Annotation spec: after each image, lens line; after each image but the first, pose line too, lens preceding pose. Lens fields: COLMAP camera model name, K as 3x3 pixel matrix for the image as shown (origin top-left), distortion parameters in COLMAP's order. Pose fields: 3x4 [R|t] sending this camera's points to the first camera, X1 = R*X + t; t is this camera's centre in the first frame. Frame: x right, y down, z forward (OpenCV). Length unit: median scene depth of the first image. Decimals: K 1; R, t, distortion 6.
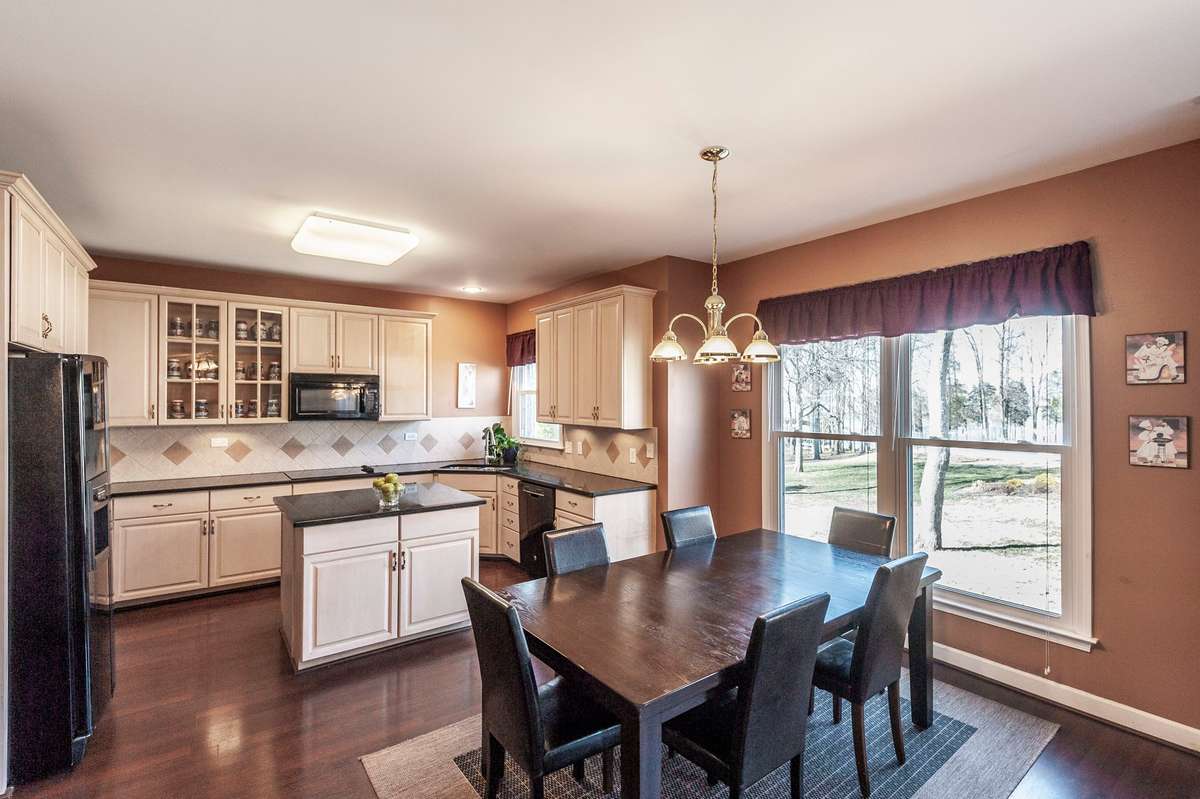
lens RADIAL K [[549.1, 0, 609.4], [0, 549.1, 396.0], [0, 0, 1]] dist [0.000999, -0.000310]
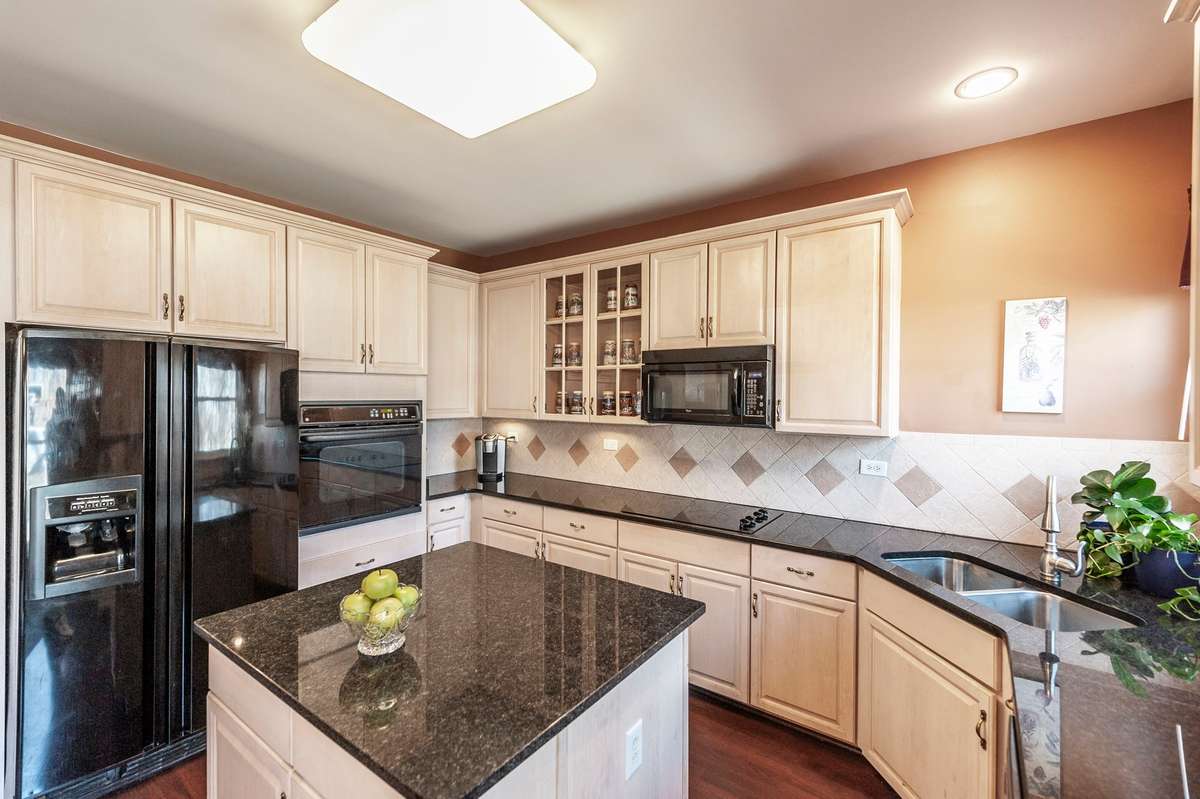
lens RADIAL K [[514.6, 0, 602.7], [0, 514.6, 394.8], [0, 0, 1]] dist [0.002287, -0.000072]
pose [[0.273588, 0.004242, -0.961838, 0.009752], [0.001363, 0.999988, 0.004798, 0.008374], [0.961846, -0.002623, 0.273579, 0.770654]]
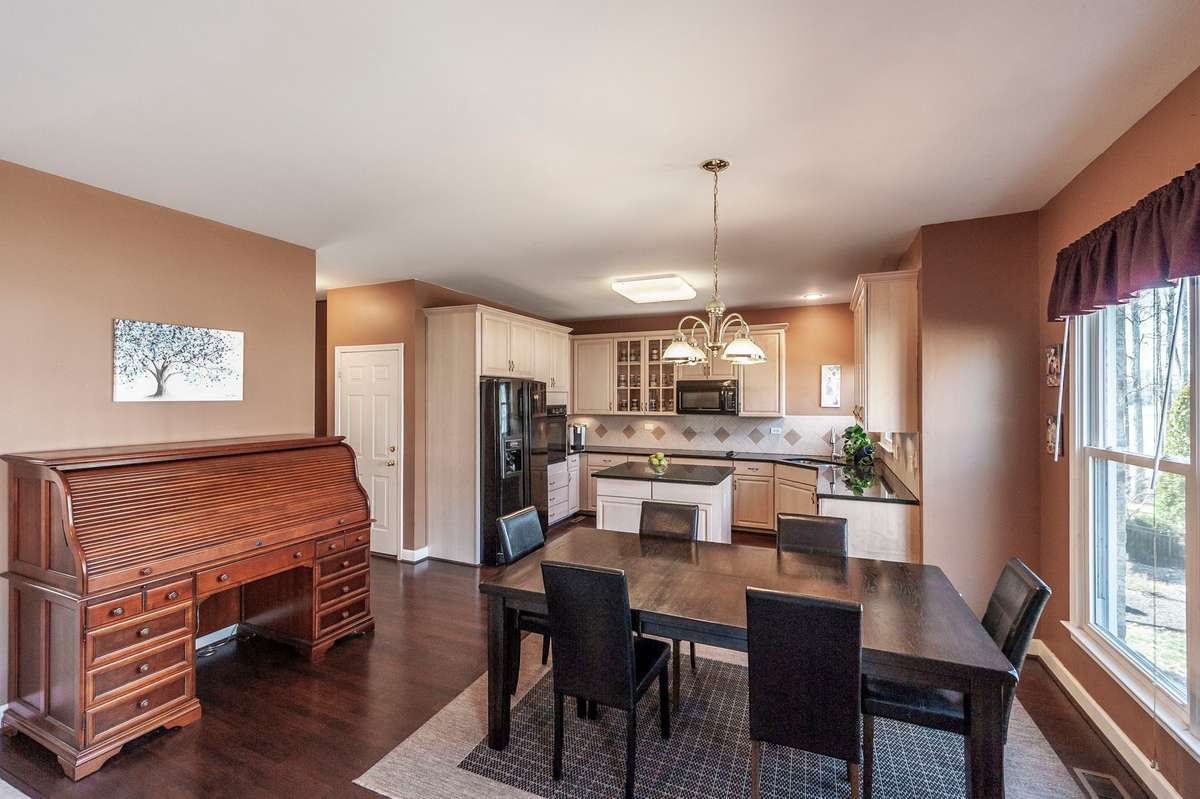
lens RADIAL K [[514.6, 0, 601.4], [0, 514.6, 396.2], [0, 0, 1]] dist [0.002287, -0.000072]
pose [[0.473820, -0.006669, -0.880596, 0.508732], [0.006599, 0.999970, -0.004023, 0.002017], [0.880597, -0.003905, 0.473850, 0.183575]]
